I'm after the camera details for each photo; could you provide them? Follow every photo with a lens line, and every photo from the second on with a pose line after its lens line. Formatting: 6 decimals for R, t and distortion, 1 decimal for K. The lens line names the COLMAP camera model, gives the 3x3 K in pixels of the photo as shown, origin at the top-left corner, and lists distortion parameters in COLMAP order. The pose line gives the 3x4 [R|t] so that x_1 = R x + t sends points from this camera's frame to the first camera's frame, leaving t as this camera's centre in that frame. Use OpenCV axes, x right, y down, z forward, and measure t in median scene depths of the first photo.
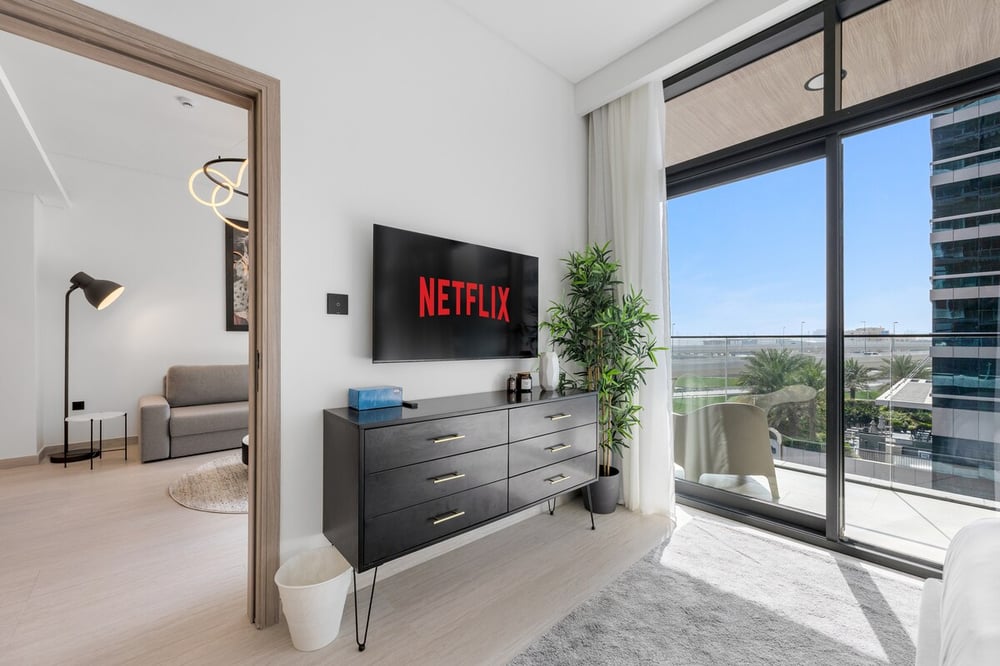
lens RADIAL K [[410.2, 0, 493.5], [0, 410.2, 342.9], [0, 0, 1]] dist [0.000117, 0.000274]
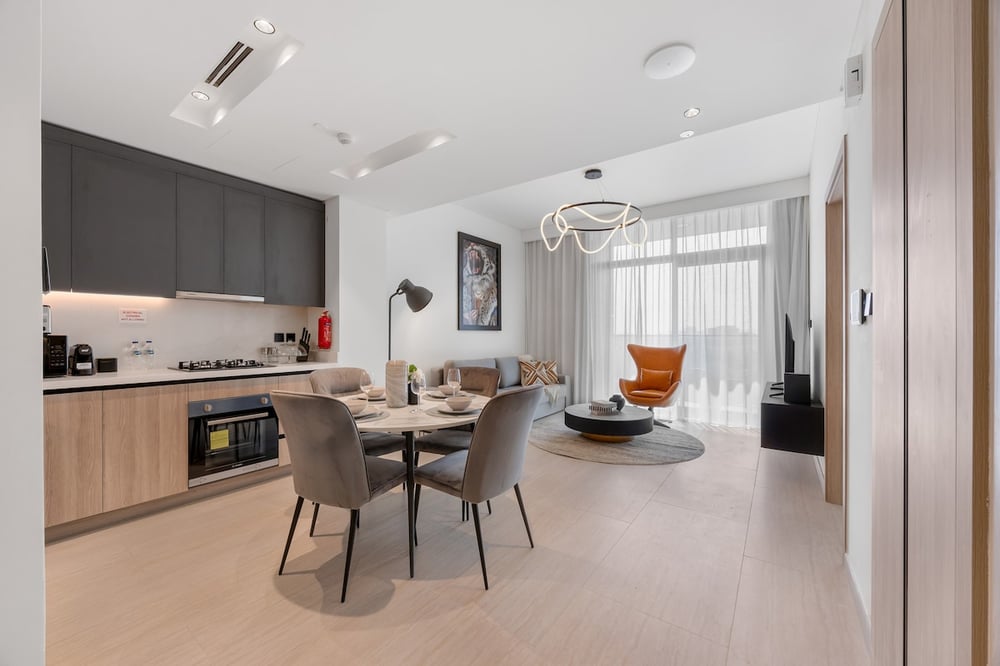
lens RADIAL K [[390.7, 0, 494.8], [0, 390.7, 335.9], [0, 0, 1]] dist [-0.003875, 0.000203]
pose [[0.975389, -0.001421, 0.220488, -1.484884], [0.001913, 0.999996, -0.002020, -0.020139], [-0.220485, 0.002392, 0.975387, -0.161828]]
